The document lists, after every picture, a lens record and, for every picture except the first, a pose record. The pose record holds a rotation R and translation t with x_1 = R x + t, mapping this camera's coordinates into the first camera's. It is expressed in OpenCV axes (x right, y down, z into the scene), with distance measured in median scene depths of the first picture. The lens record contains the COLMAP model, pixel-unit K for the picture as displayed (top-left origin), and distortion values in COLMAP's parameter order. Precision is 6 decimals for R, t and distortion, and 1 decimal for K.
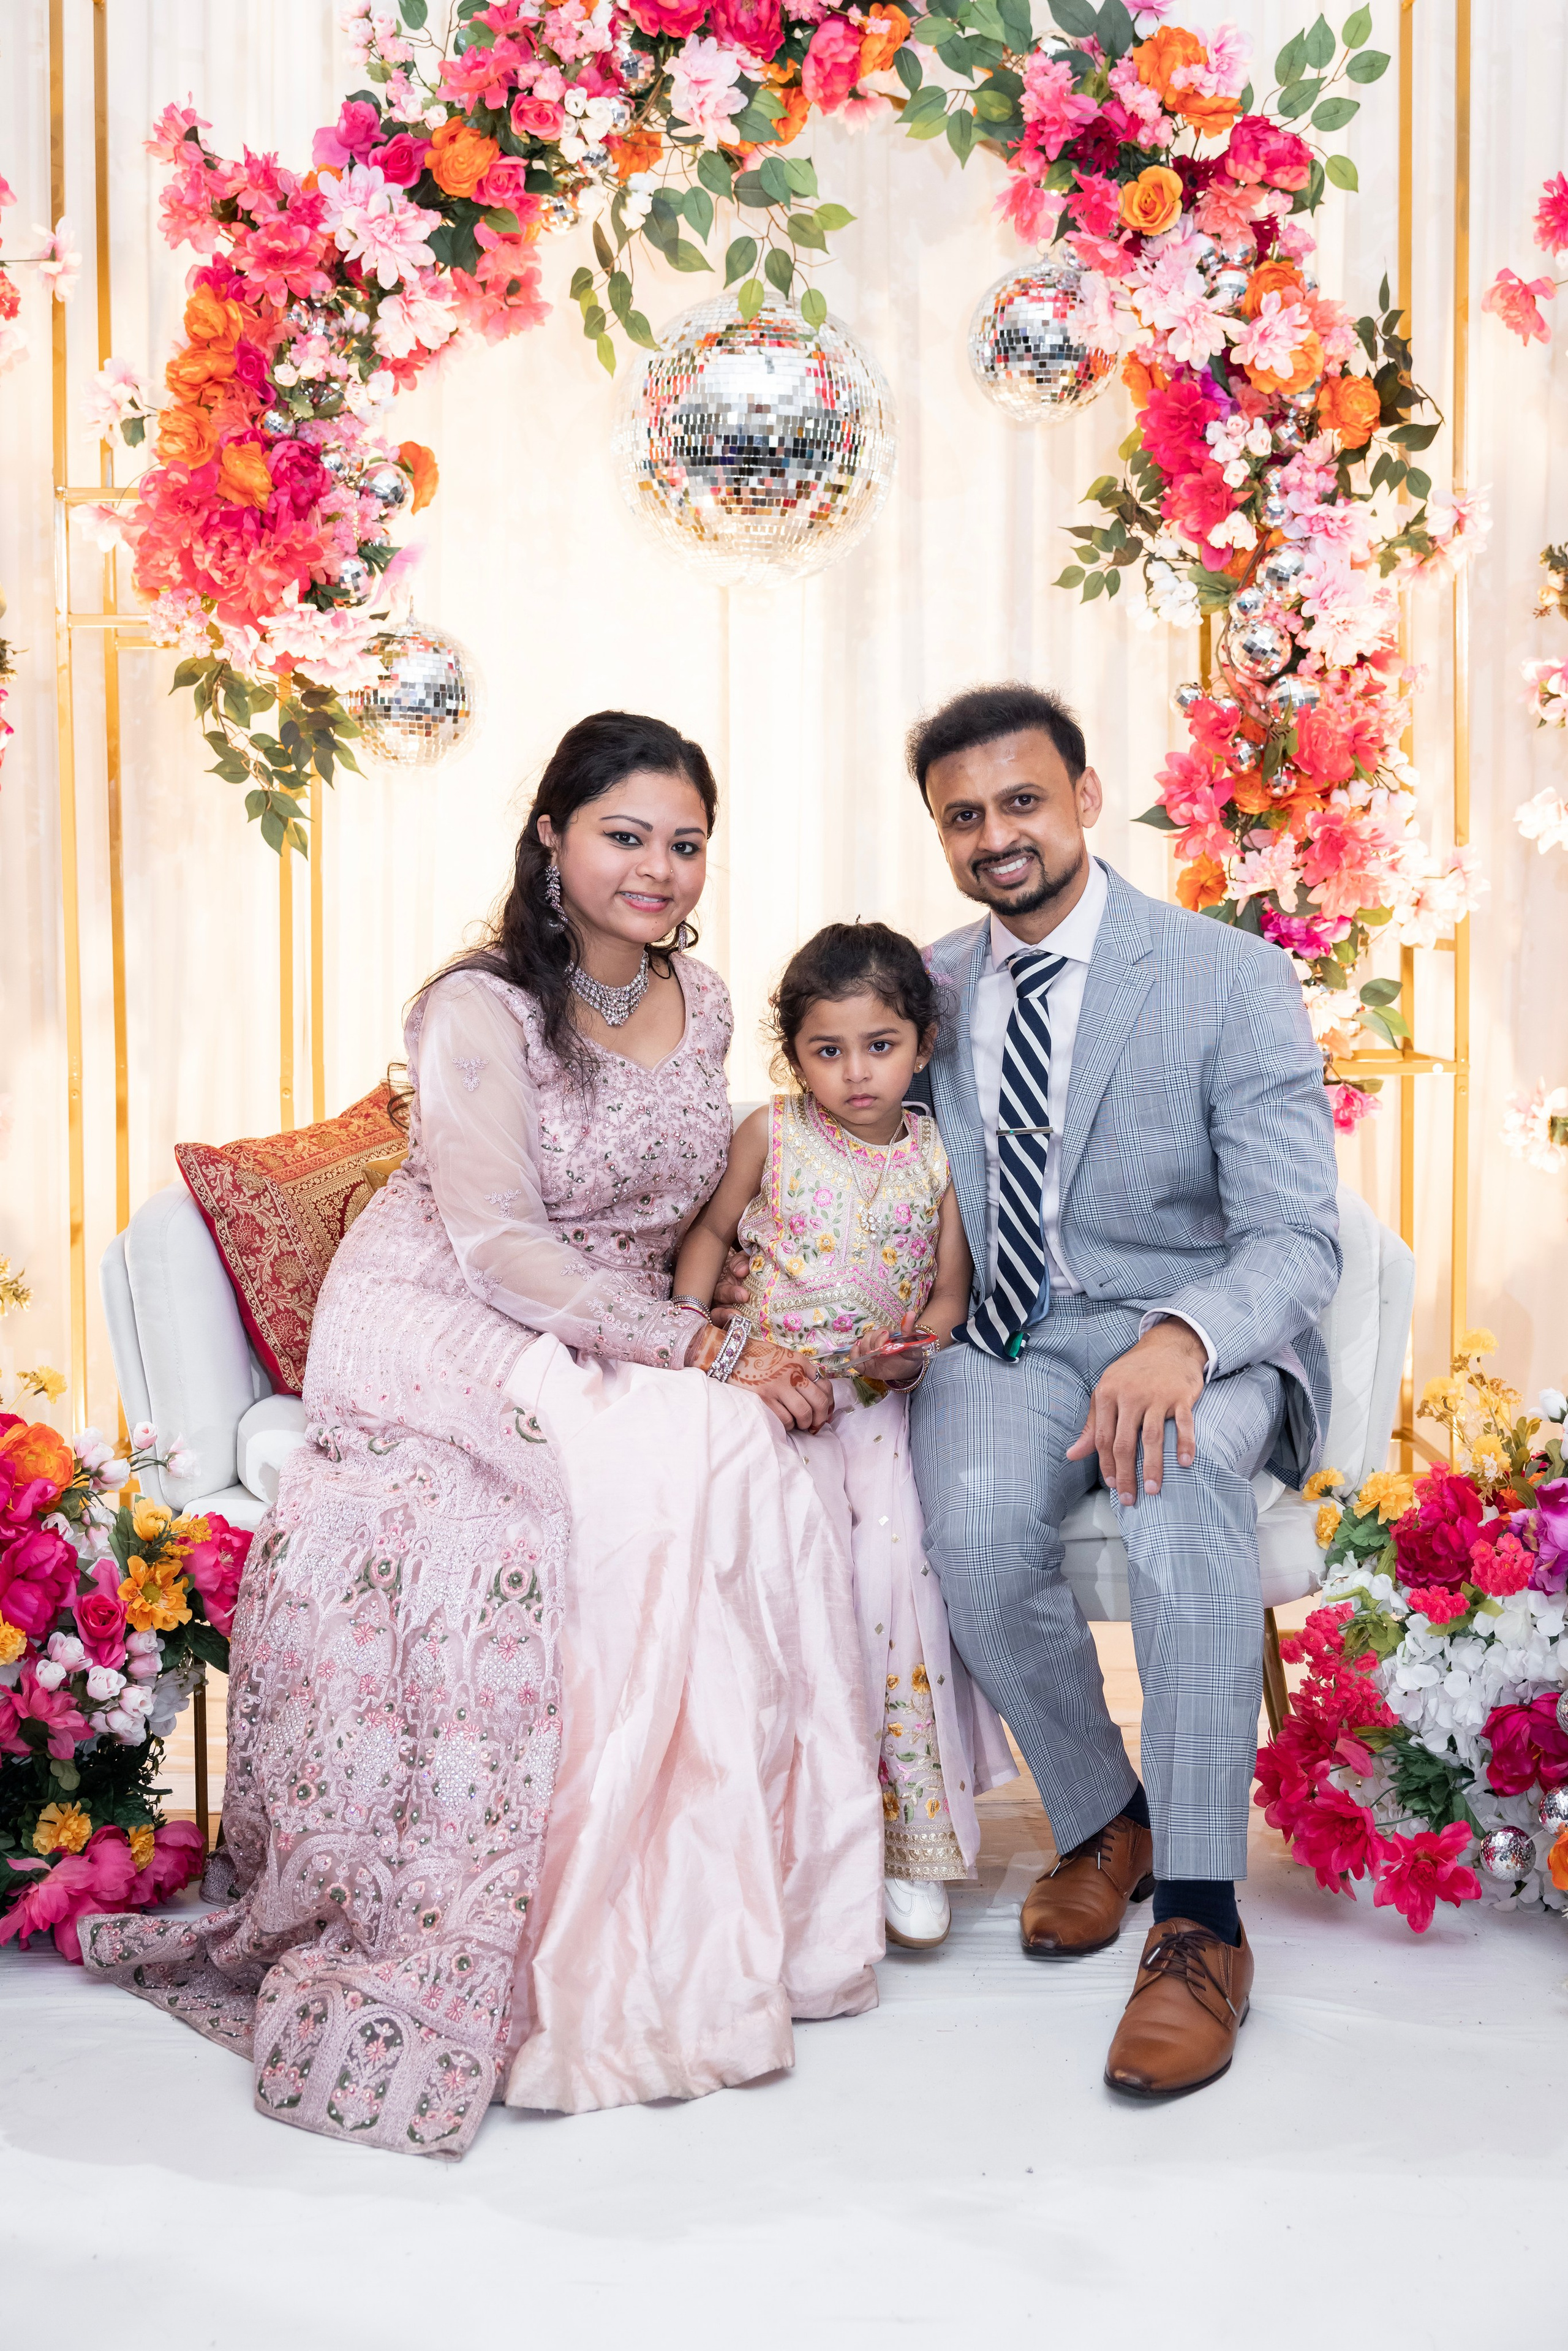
lens RADIAL K [[2869.9, 0, 754.9], [0, 2869.9, 1087.5], [0, 0, 1]] dist [0.007244, 0.000000]
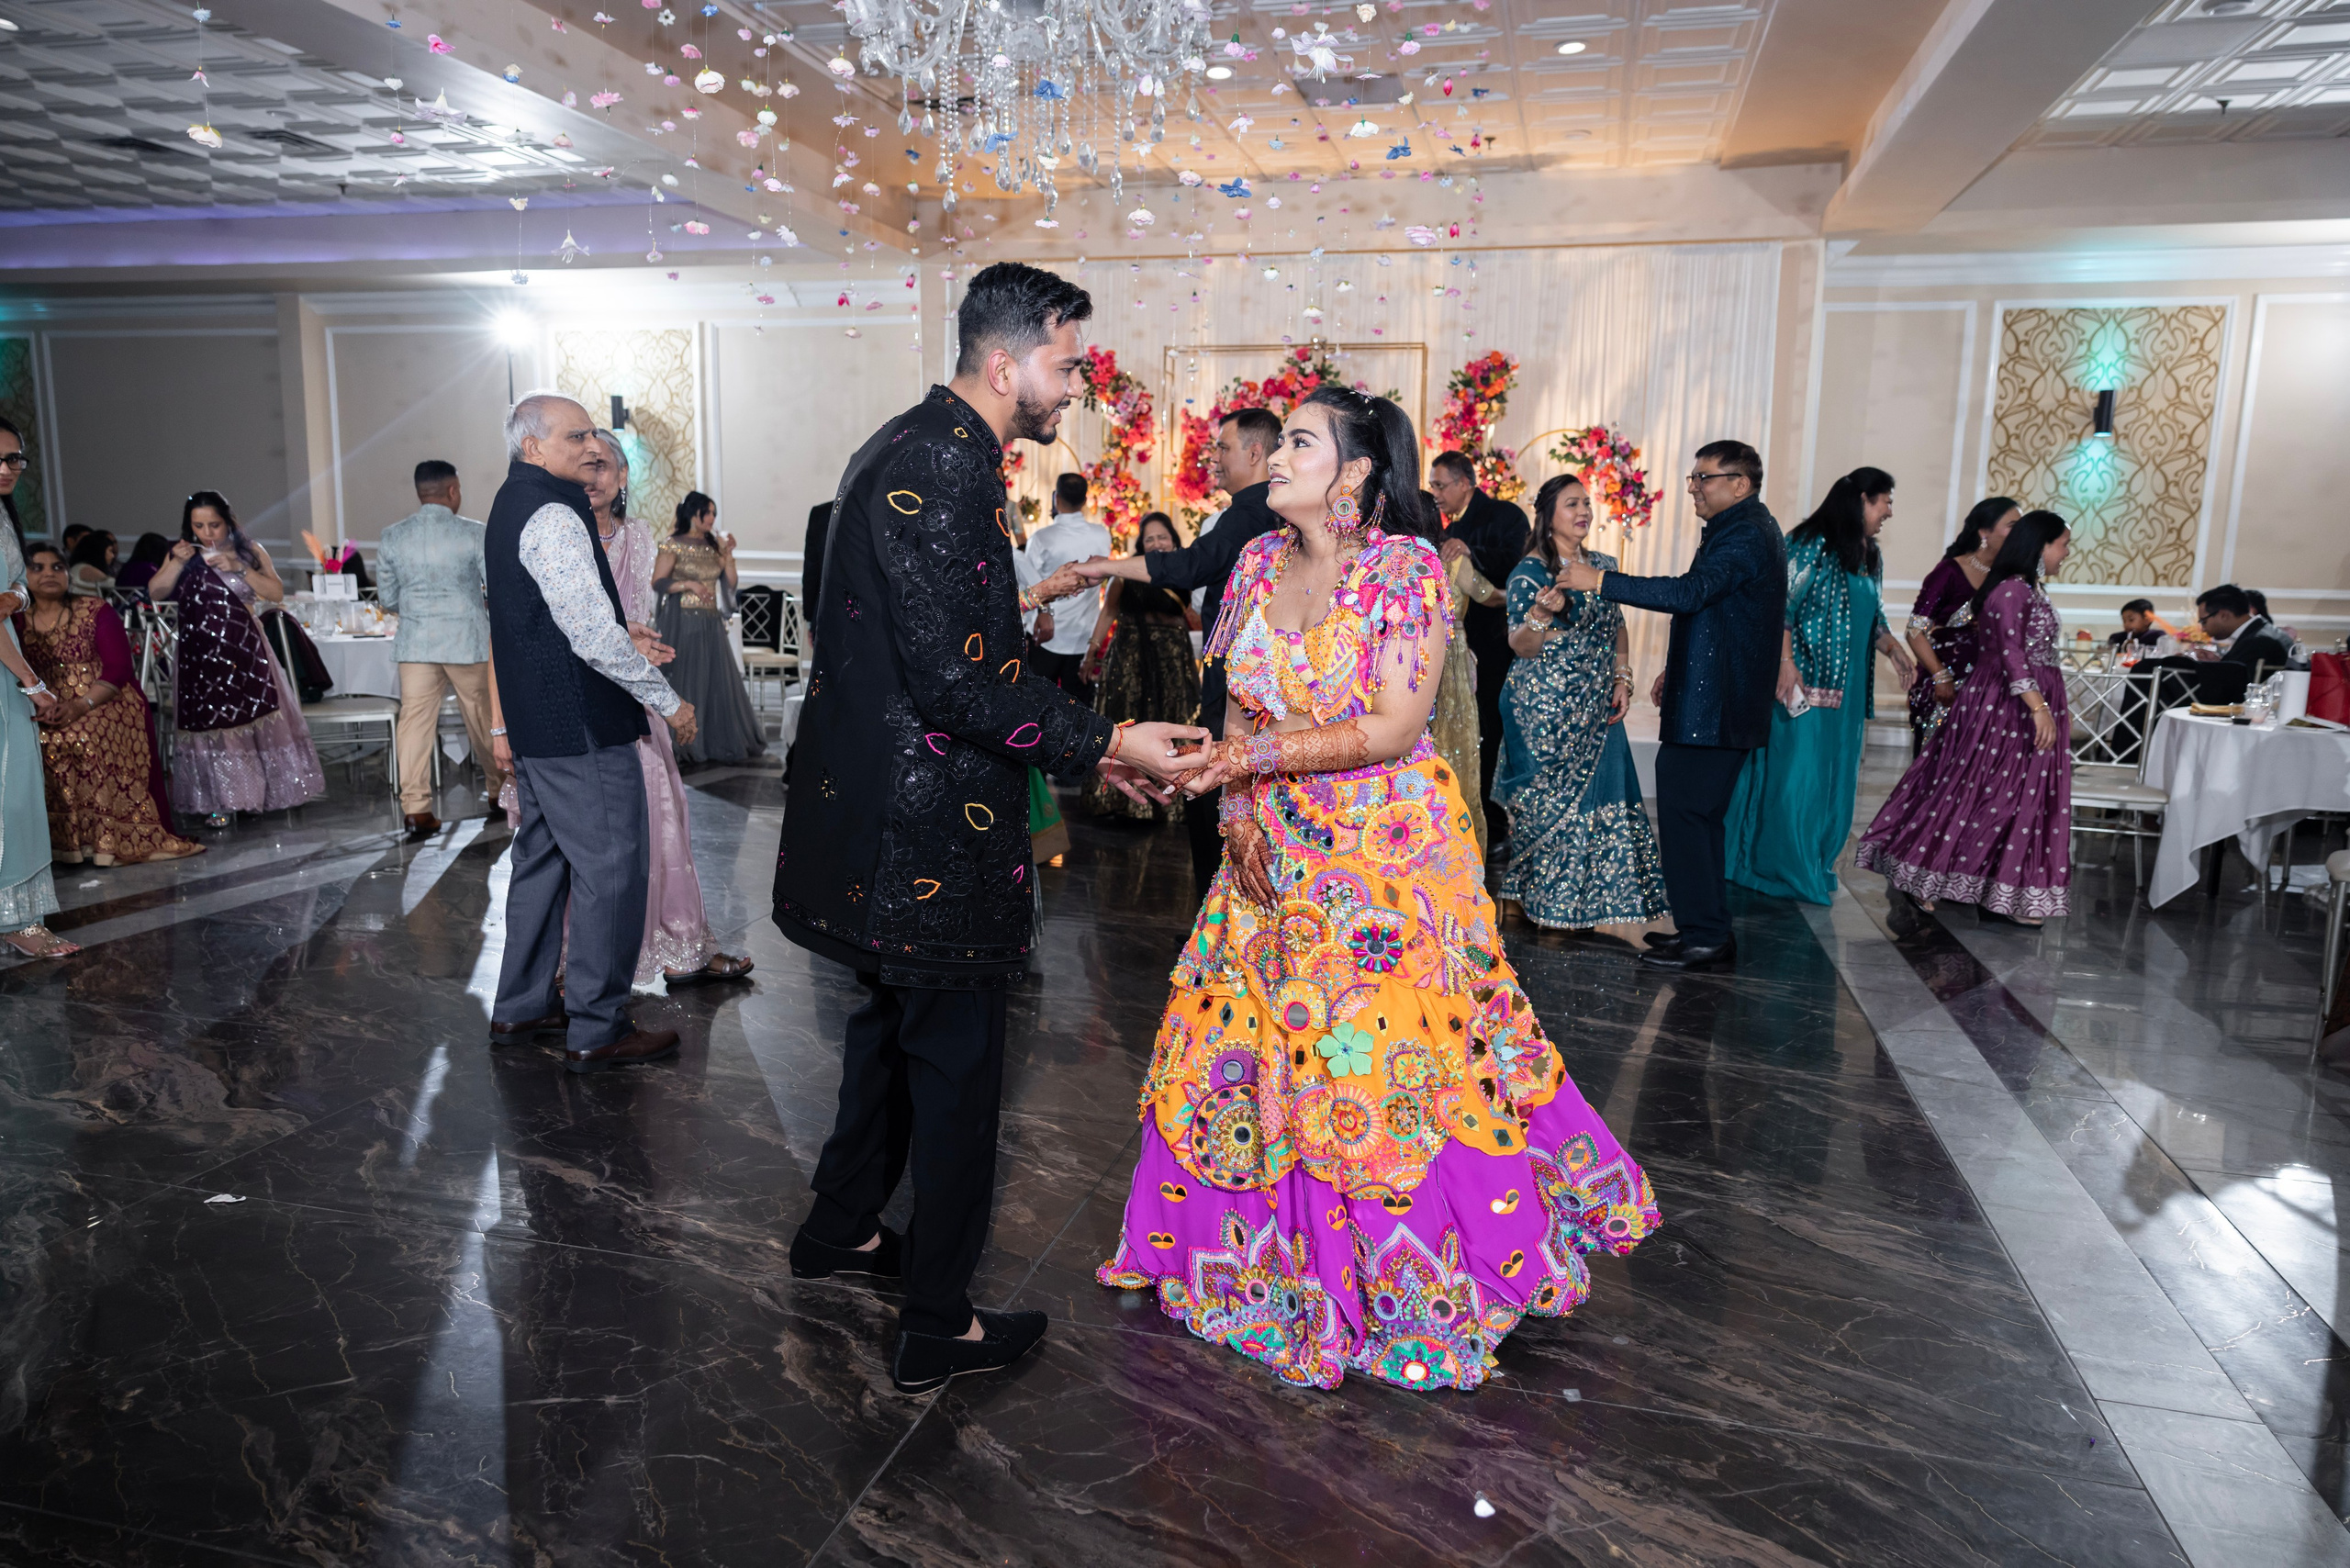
lens RADIAL K [[1686.4, 0, 1166.6], [0, 1686.4, 819.1], [0, 0, 1]] dist [0.009505, 0.004982]
pose [[0.970119, 0.054735, -0.236373, 0.579540], [-0.032410, 0.994725, 0.097323, 0.135515], [0.240453, -0.086755, 0.966776, -2.230935]]
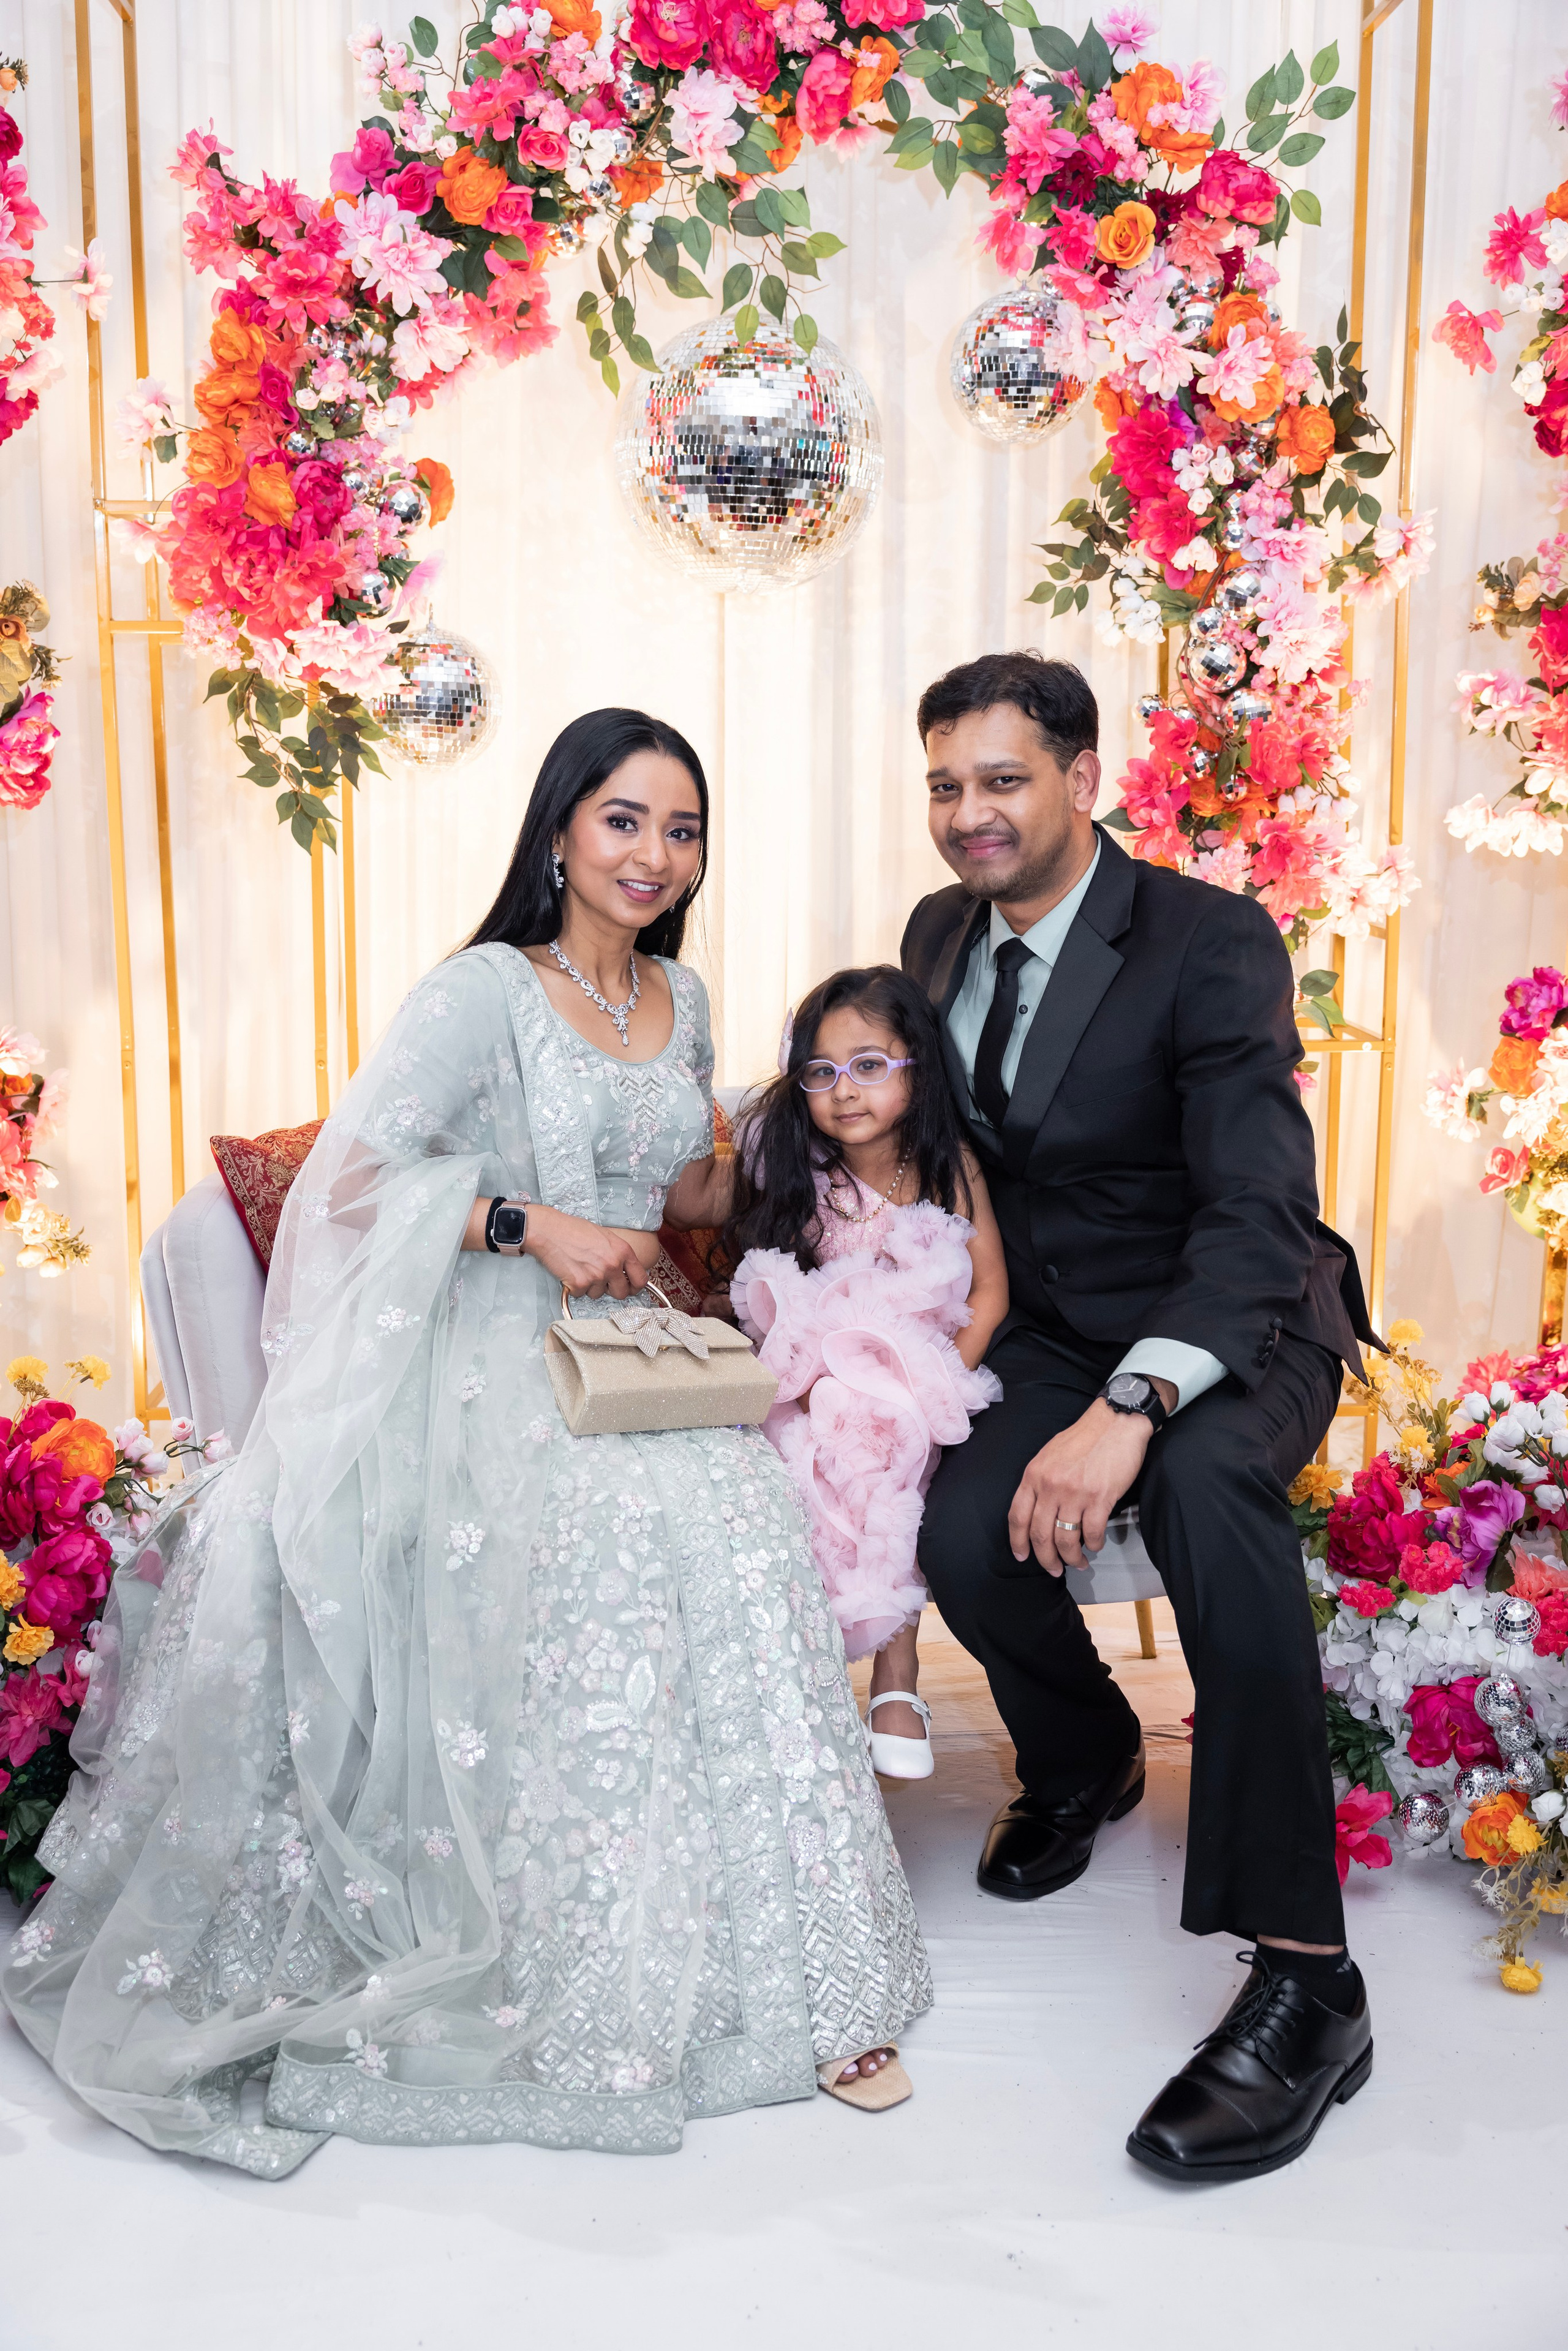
lens RADIAL K [[2386.0, 0, 780.4], [0, 2386.0, 1168.0], [0, 0, 1]] dist [0.012853, 0.000000]
pose [[0.999936, 0.004320, 0.010476, 0.003273], [-0.005405, 0.994366, 0.105864, -0.058991], [-0.009960, -0.105913, 0.994325, 0.089354]]
